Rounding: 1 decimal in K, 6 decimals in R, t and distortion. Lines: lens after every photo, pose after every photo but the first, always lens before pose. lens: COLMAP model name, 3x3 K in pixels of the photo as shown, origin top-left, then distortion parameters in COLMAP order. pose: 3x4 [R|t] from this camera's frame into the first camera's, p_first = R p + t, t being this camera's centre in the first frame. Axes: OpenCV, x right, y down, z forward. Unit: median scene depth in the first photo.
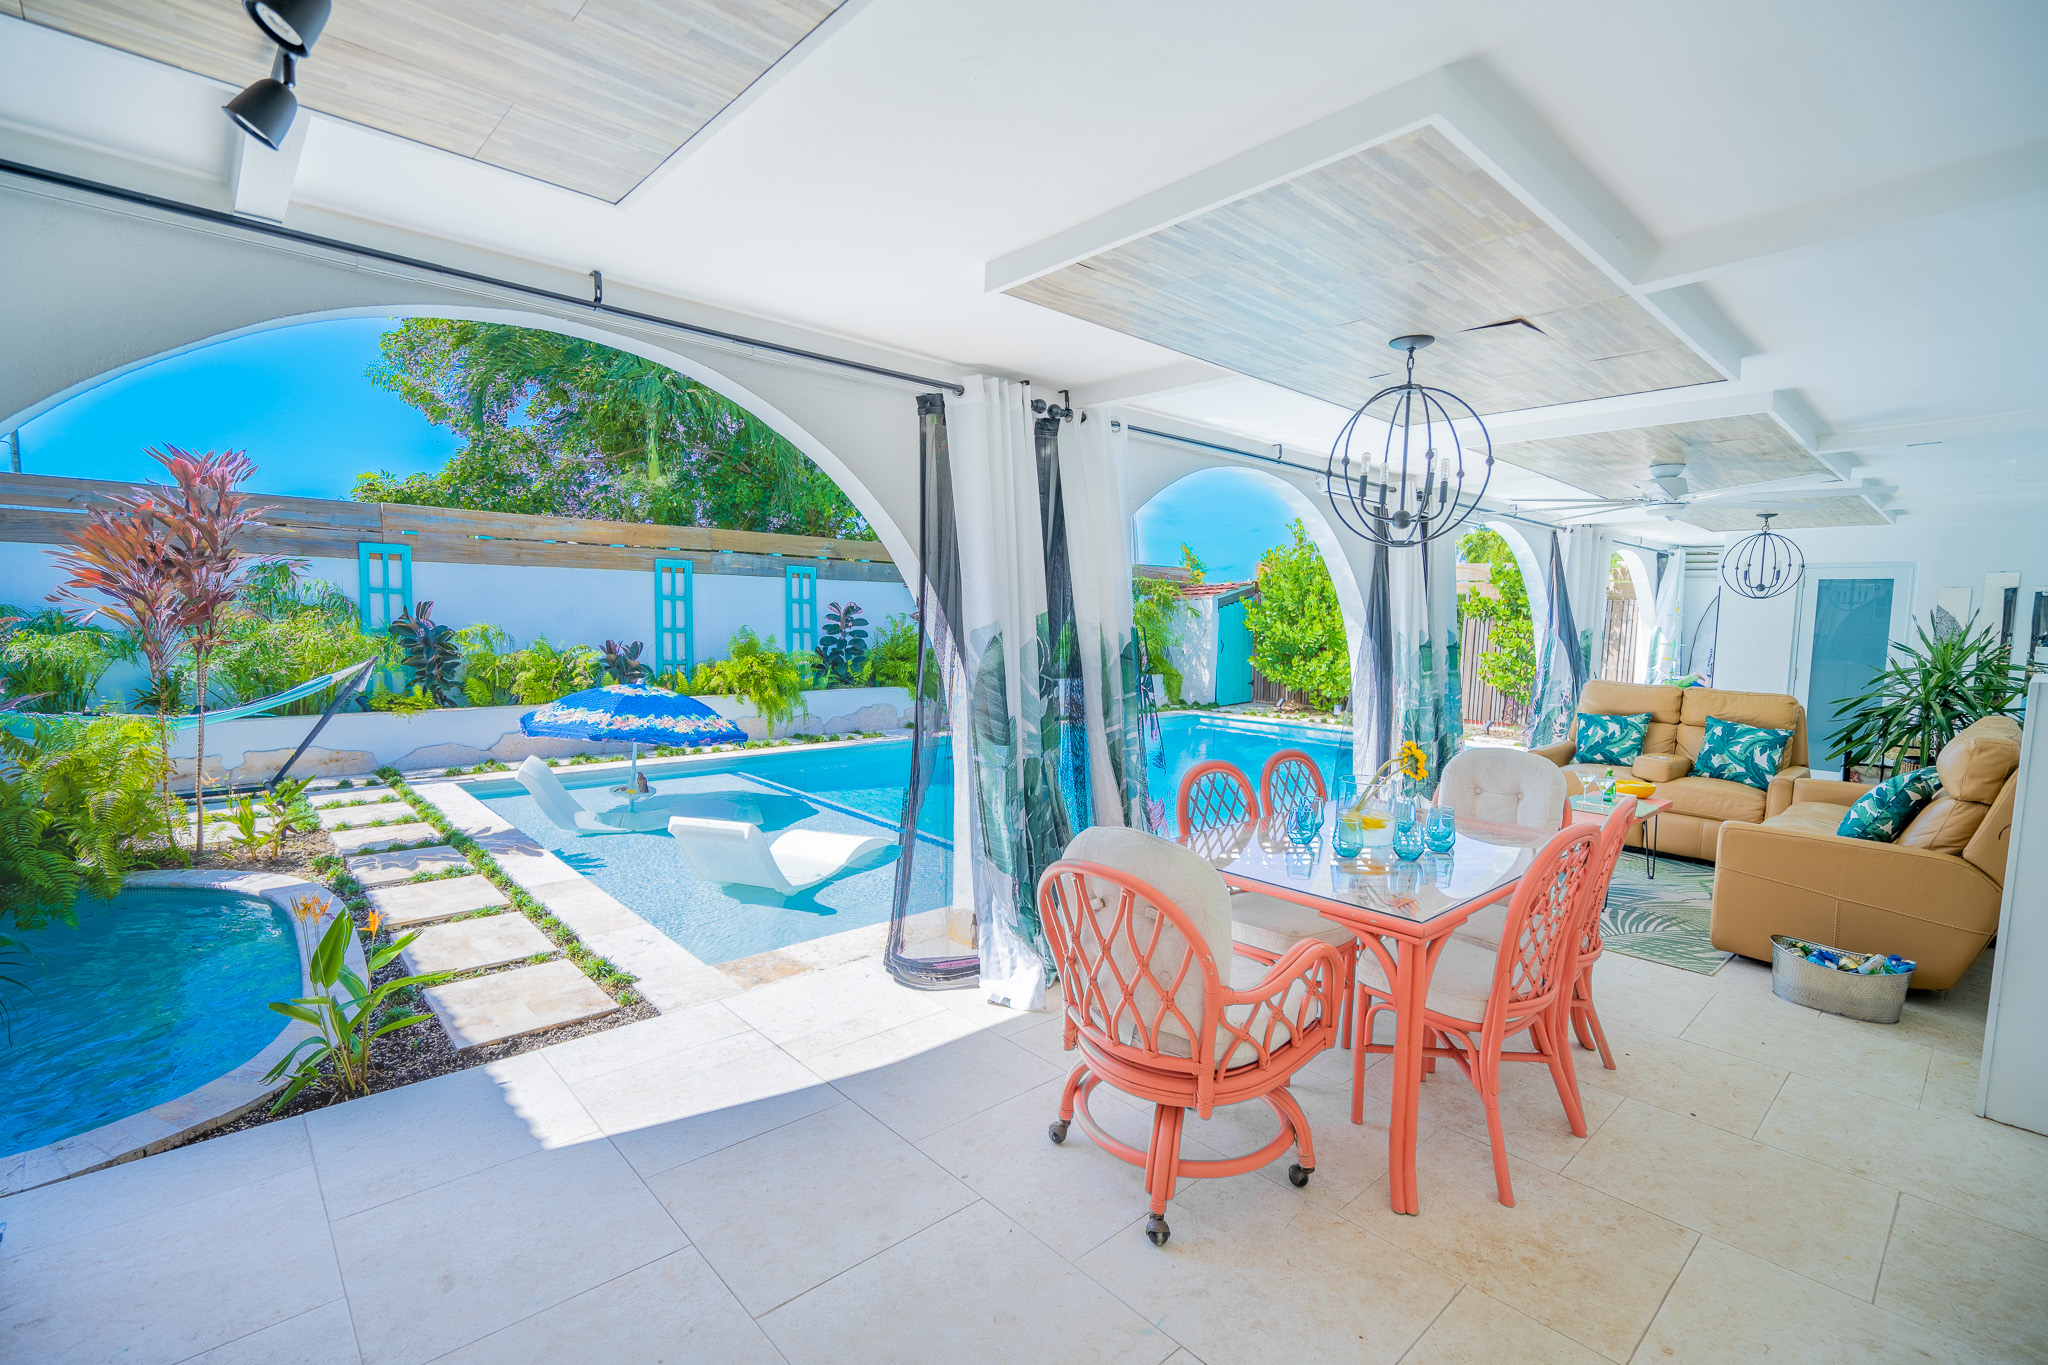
lens RADIAL K [[925.3, 0, 1019.2], [0, 925.3, 688.5], [0, 0, 1]] dist [-0.001484, 0.000093]
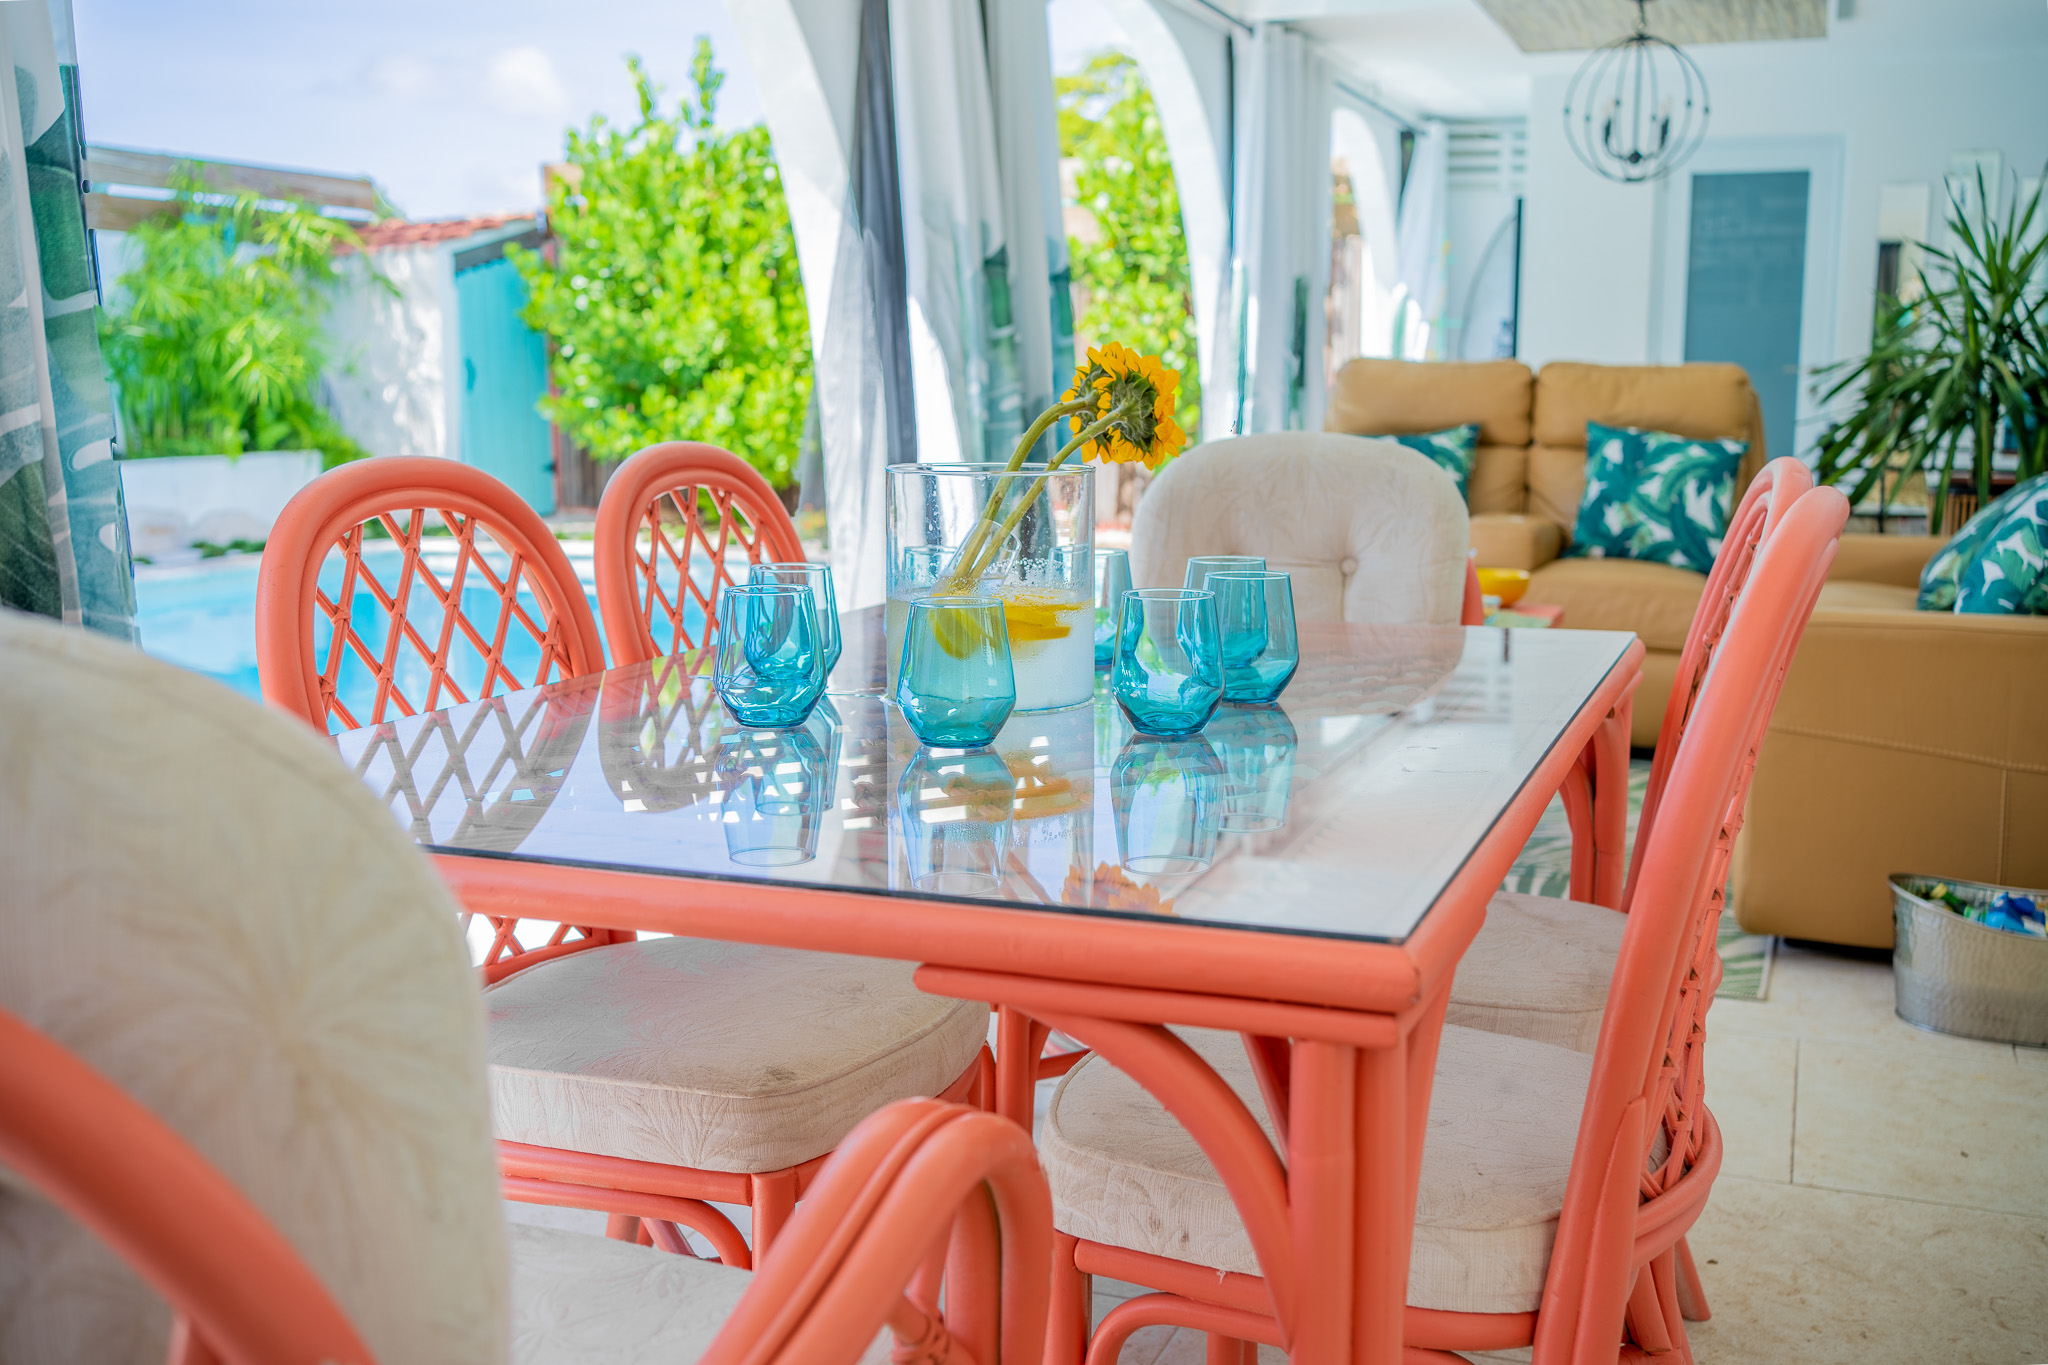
lens RADIAL K [[2112.7, 0, 1024.0], [0, 2112.7, 682.5], [0, 0, 1]] dist [-0.015964, 0.012662]
pose [[0.892583, -0.084792, 0.442839, 0.052560], [0.052690, 0.995044, 0.084324, 0.052358], [-0.447794, -0.051933, 0.892627, 0.215003]]
